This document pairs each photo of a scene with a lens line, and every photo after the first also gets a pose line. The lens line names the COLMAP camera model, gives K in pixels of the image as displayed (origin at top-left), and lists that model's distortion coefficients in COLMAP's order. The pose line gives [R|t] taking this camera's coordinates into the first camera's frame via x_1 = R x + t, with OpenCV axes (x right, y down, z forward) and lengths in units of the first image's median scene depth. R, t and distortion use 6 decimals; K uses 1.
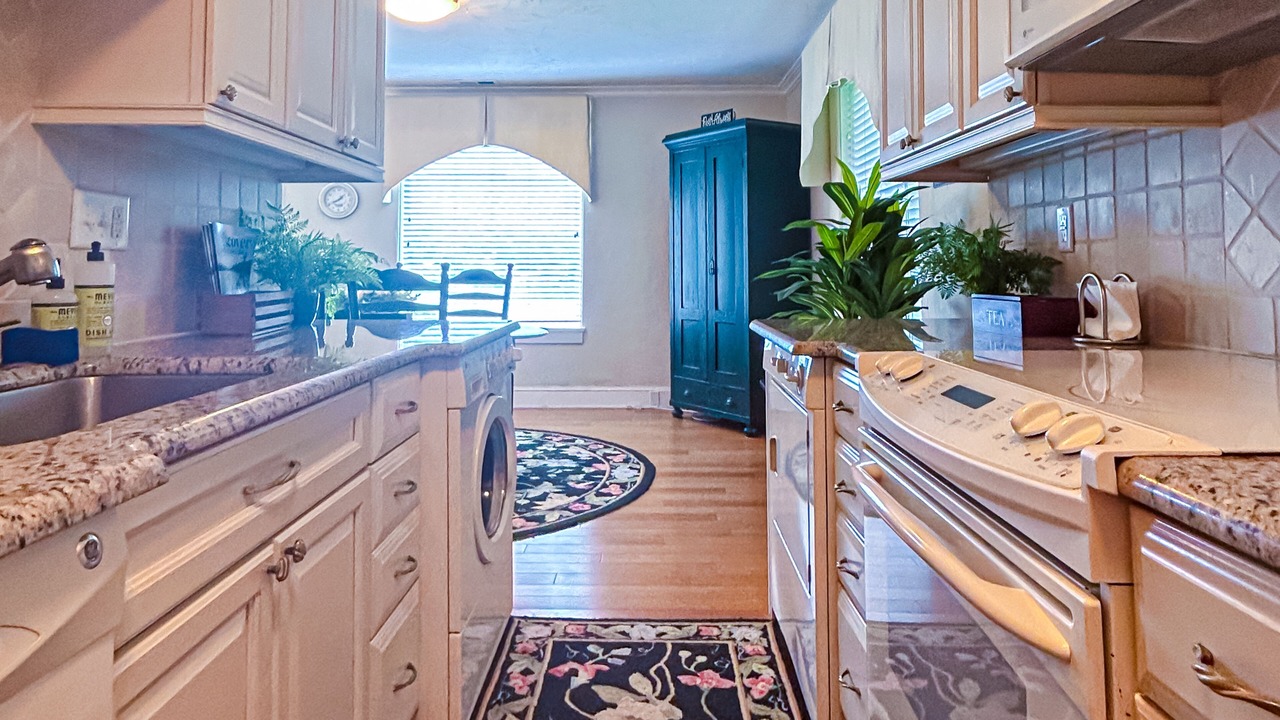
lens RADIAL K [[849.3, 0, 640.0], [0, 849.3, 360.0], [0, 0, 1]] dist [-0.003304, -0.002278]
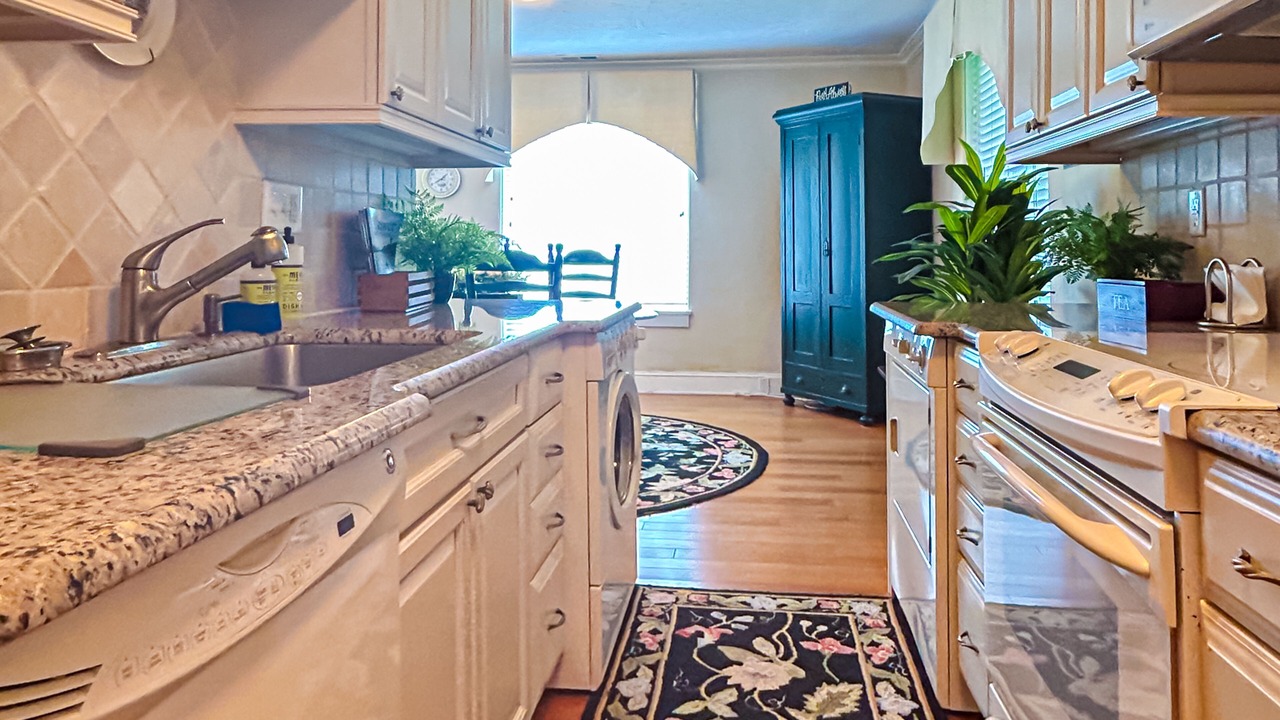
lens RADIAL K [[930.7, 0, 640.9], [0, 930.7, 321.4], [0, 0, 1]] dist [-0.011857, 0.000584]
pose [[0.994492, 0.011444, -0.104182, -0.031149], [-0.014485, 0.999489, -0.028479, 0.012460], [0.103802, 0.029831, 0.994150, -0.147969]]
